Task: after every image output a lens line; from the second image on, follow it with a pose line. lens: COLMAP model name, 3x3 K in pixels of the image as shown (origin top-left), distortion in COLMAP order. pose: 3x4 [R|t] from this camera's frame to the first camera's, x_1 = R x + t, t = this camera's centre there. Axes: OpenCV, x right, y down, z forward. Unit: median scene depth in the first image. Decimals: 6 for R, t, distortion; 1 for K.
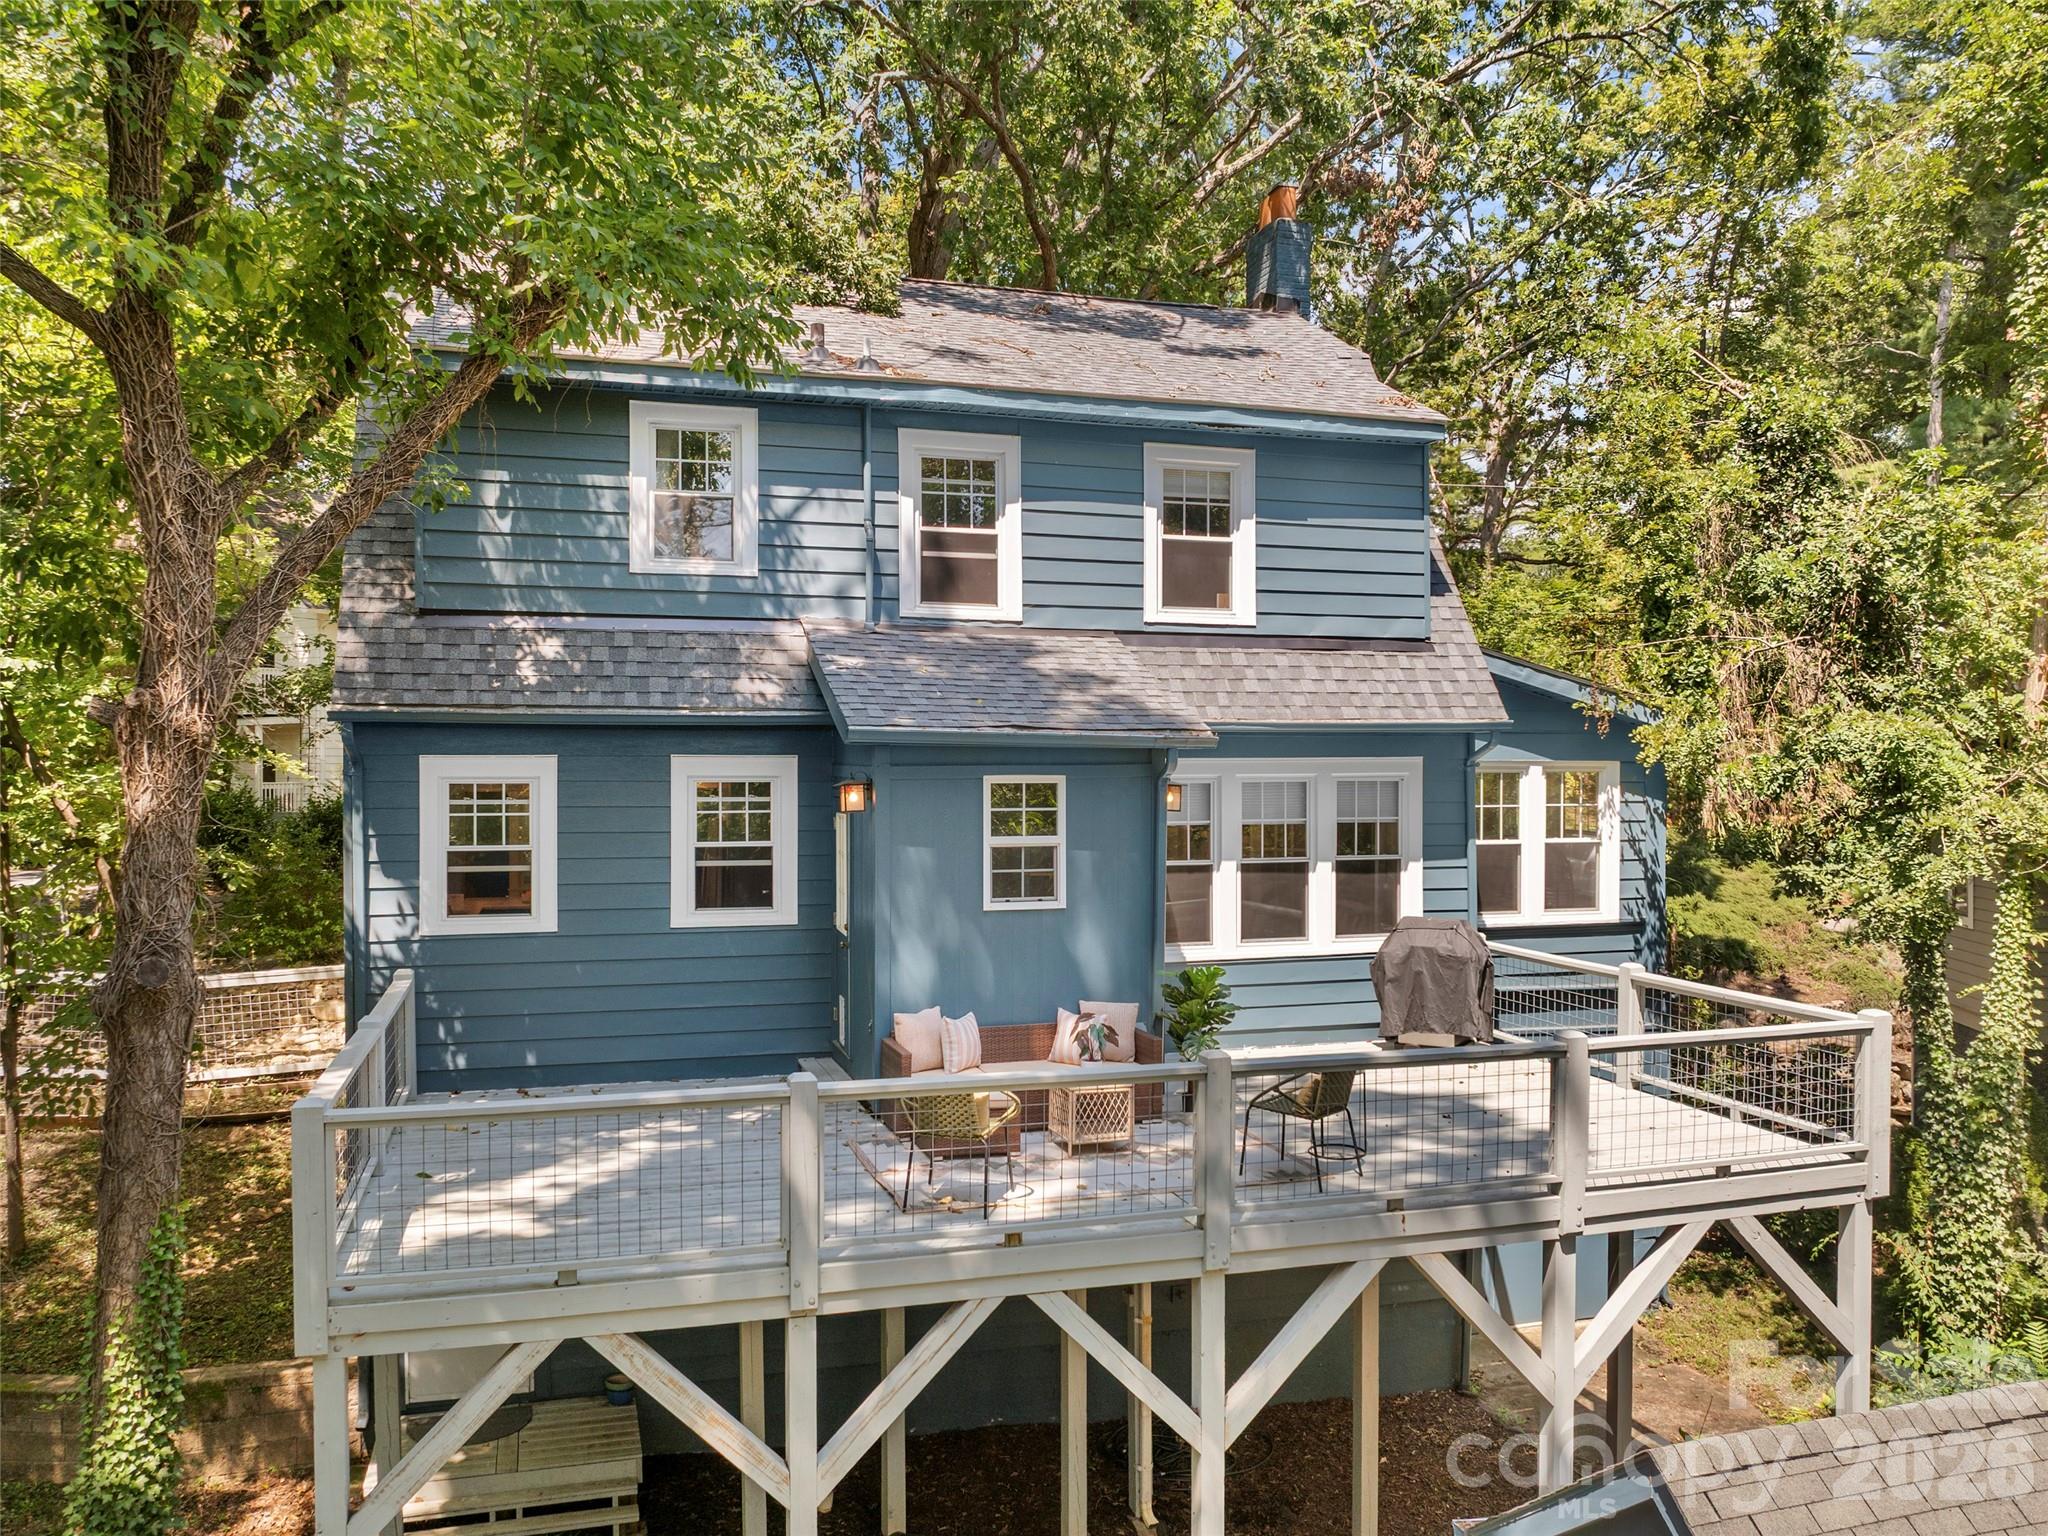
lens RADIAL K [[1552.3, 0, 1023.4], [0, 1552.3, 765.7], [0, 0, 1]] dist [-0.026964, -0.004024]
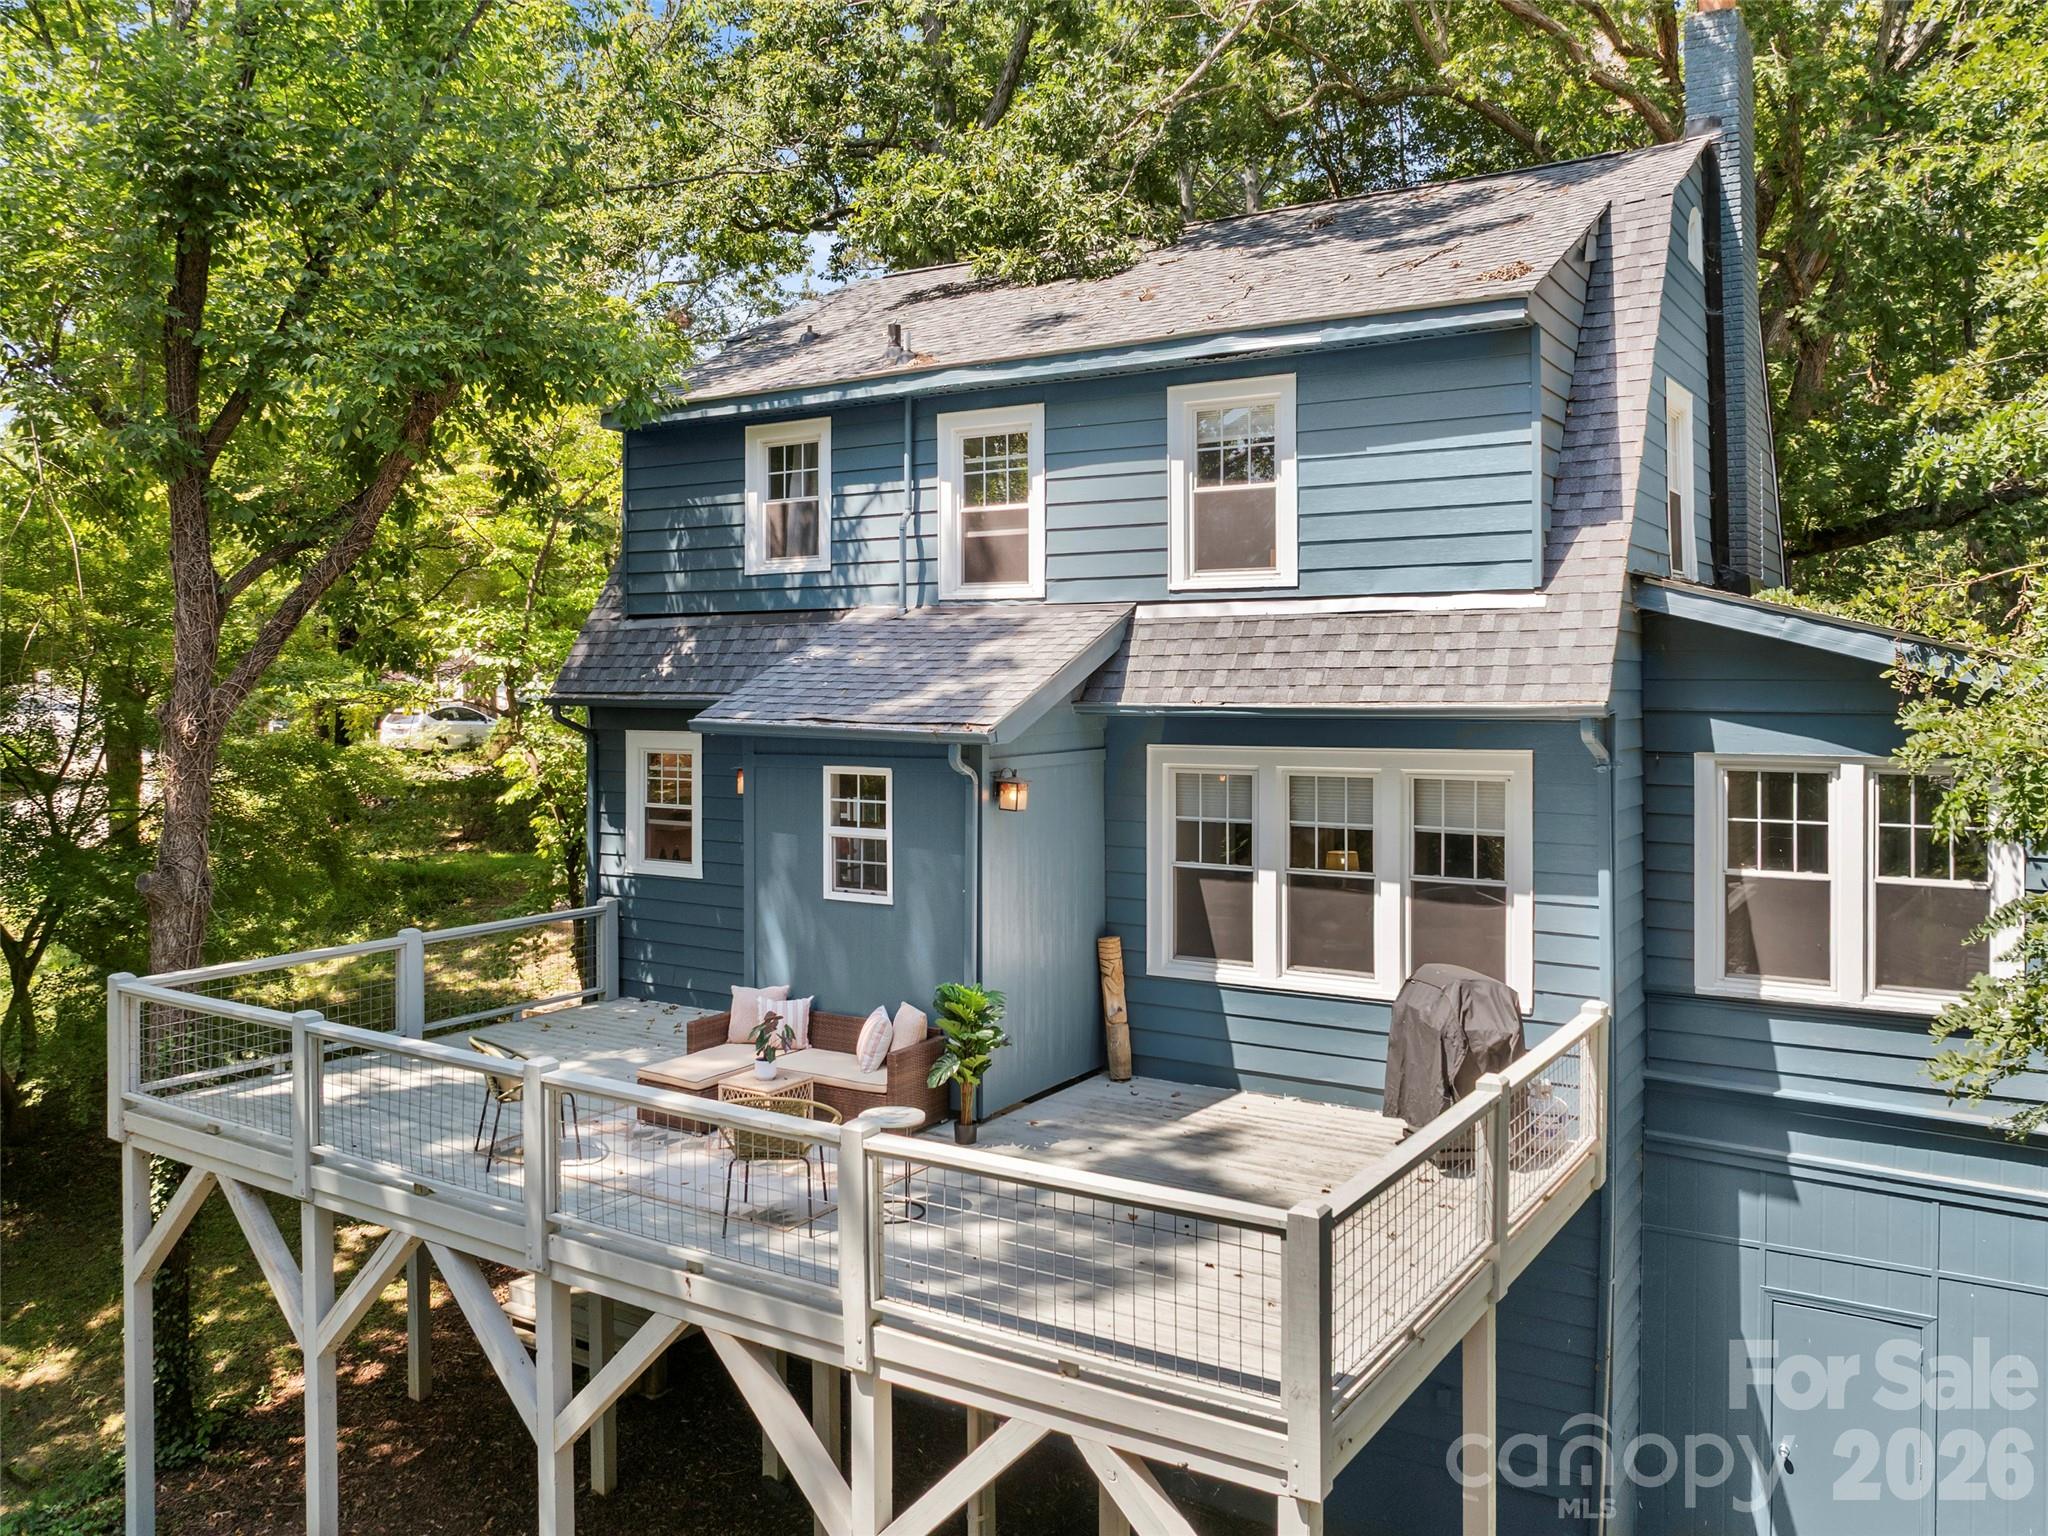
lens RADIAL K [[1552.3, 0, 1070.3], [0, 1552.3, 698.7], [0, 0, 1]] dist [-0.026964, -0.004024]
pose [[0.666240, 0.006373, -0.745710, 0.724643], [0.000029, 0.999963, 0.008572, -0.040157], [0.745738, -0.005733, 0.666215, 0.383365]]
